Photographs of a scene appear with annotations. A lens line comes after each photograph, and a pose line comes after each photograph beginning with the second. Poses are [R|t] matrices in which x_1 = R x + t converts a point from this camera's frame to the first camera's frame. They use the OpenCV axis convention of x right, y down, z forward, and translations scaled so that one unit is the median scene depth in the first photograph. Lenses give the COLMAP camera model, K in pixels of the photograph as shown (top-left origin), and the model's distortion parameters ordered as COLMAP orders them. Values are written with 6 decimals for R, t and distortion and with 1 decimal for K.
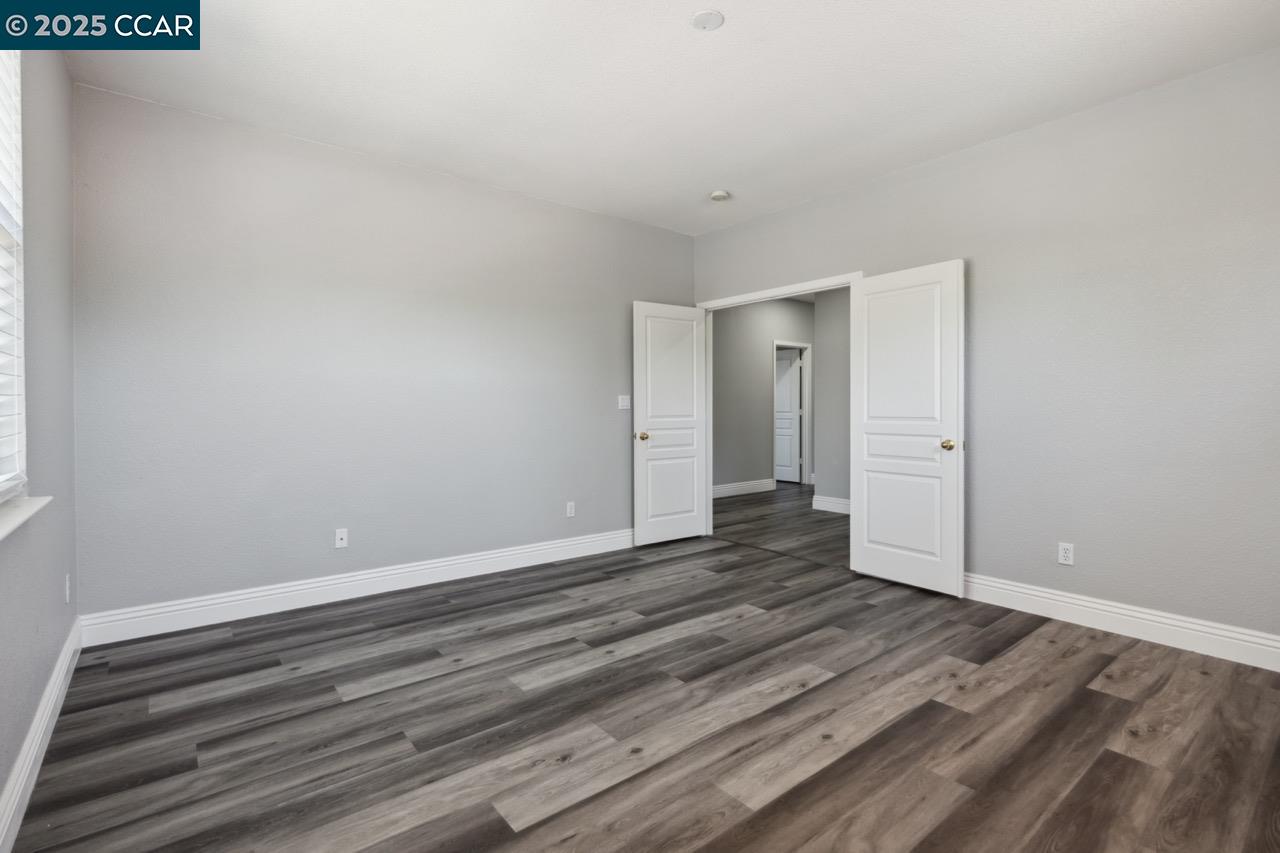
lens RADIAL K [[588.2, 0, 640.0], [0, 588.2, 426.5], [0, 0, 1]] dist [-0.001668, 0.000053]
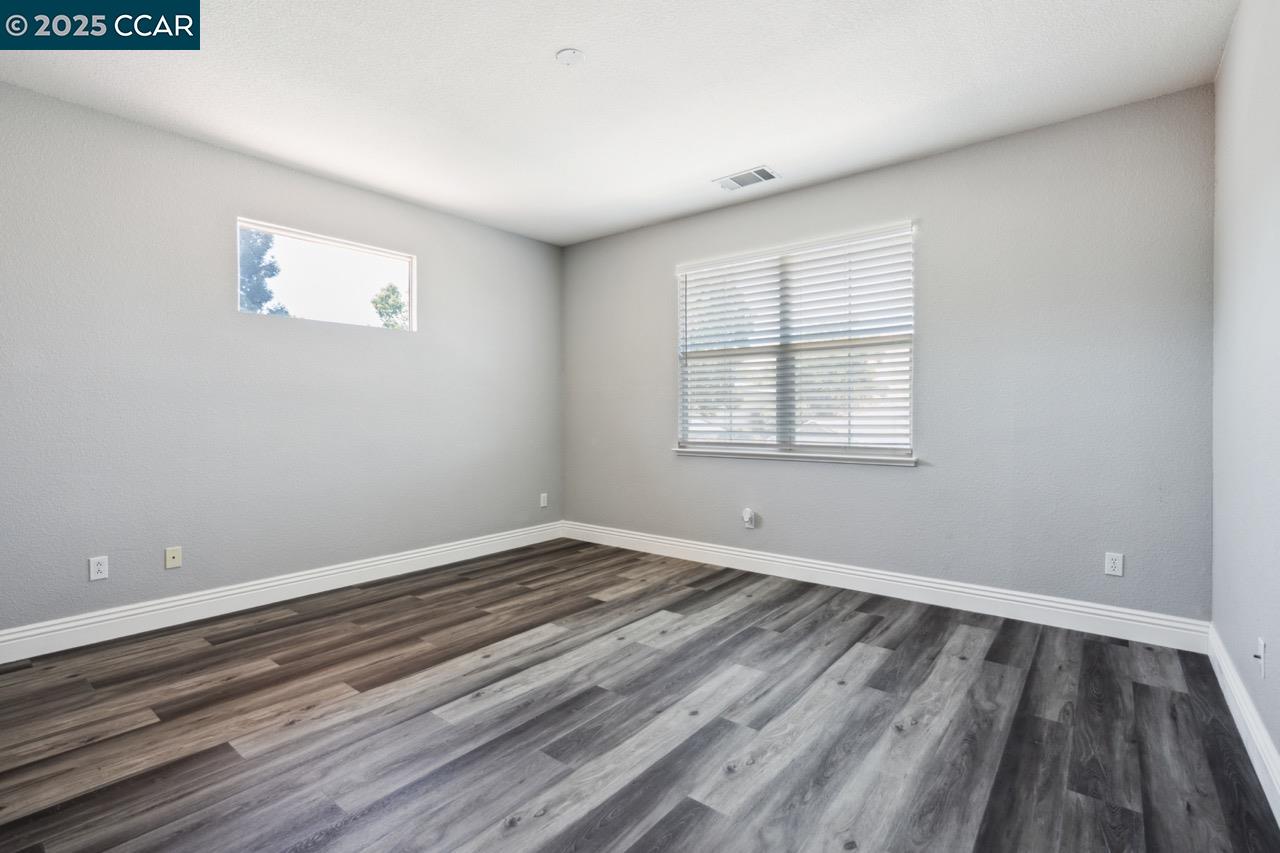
lens RADIAL K [[588.2, 0, 640.0], [0, 588.2, 426.5], [0, 0, 1]] dist [-0.001668, 0.000053]
pose [[-0.974612, 0.007962, -0.223758, 0.233650], [-0.004061, 0.998575, 0.053218, -0.065320], [0.223863, 0.052776, -0.973191, 2.036627]]
